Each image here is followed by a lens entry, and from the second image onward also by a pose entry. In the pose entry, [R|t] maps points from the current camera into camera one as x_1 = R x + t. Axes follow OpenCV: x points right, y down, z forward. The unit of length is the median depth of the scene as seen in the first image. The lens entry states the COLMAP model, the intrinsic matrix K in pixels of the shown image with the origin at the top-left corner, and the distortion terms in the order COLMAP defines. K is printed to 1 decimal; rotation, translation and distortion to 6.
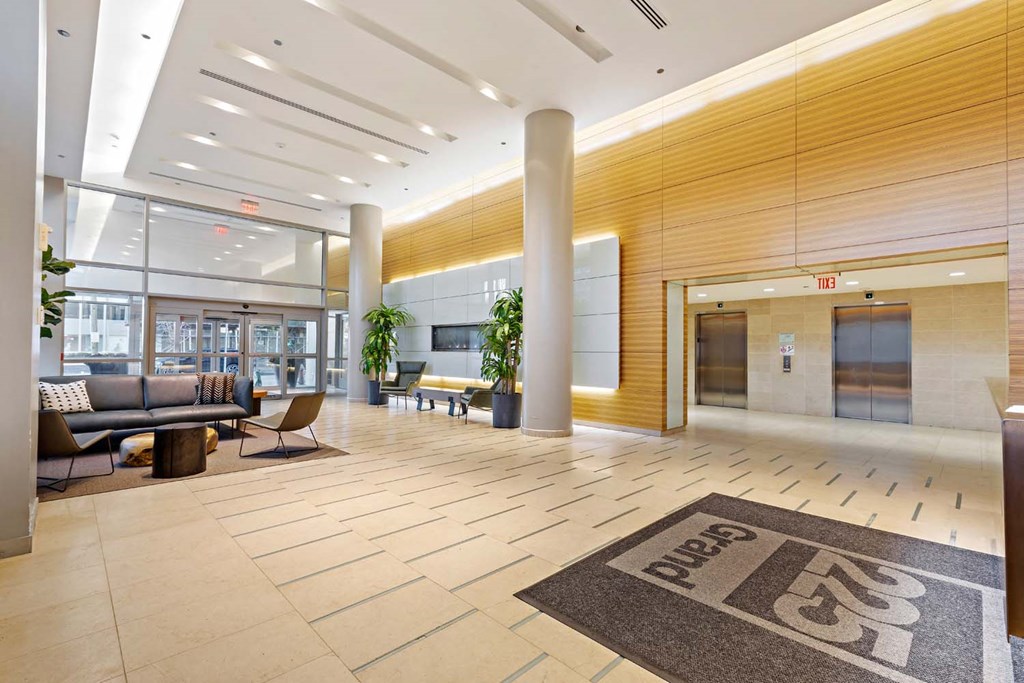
lens RADIAL K [[461.9, 0, 512.0], [0, 461.9, 341.5], [0, 0, 1]] dist [-0.000345, -0.000056]
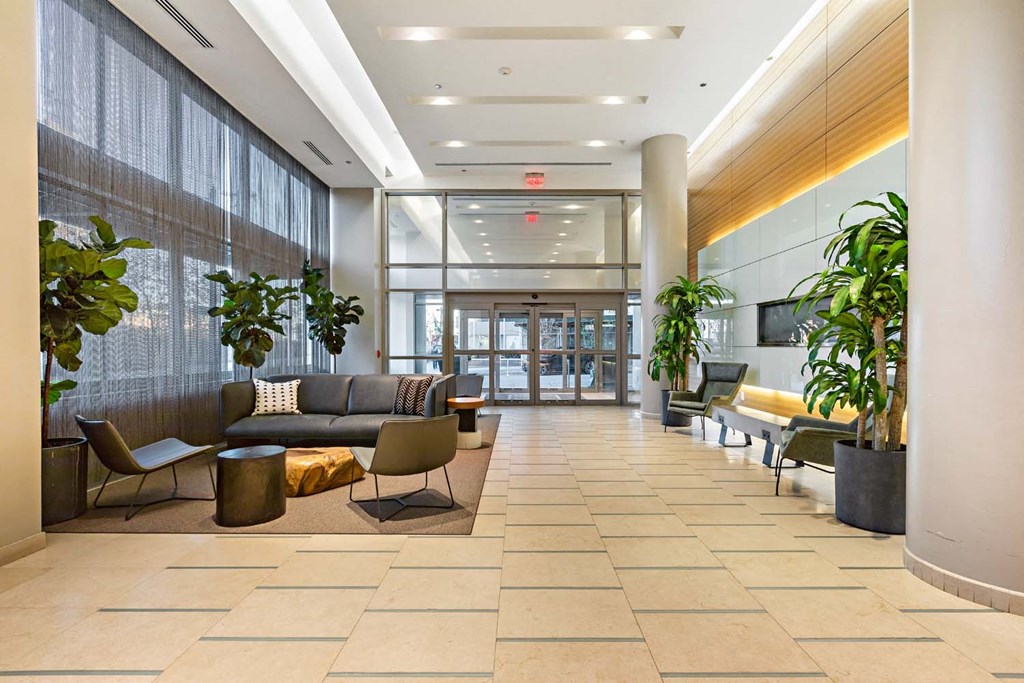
lens RADIAL K [[495.9, 0, 512.1], [0, 495.9, 350.5], [0, 0, 1]] dist [0.001634, -0.000049]
pose [[0.715141, -0.000914, -0.698979, 0.051552], [0.019758, 0.999626, 0.018908, 0.008071], [0.698700, -0.027332, 0.714892, 0.332539]]
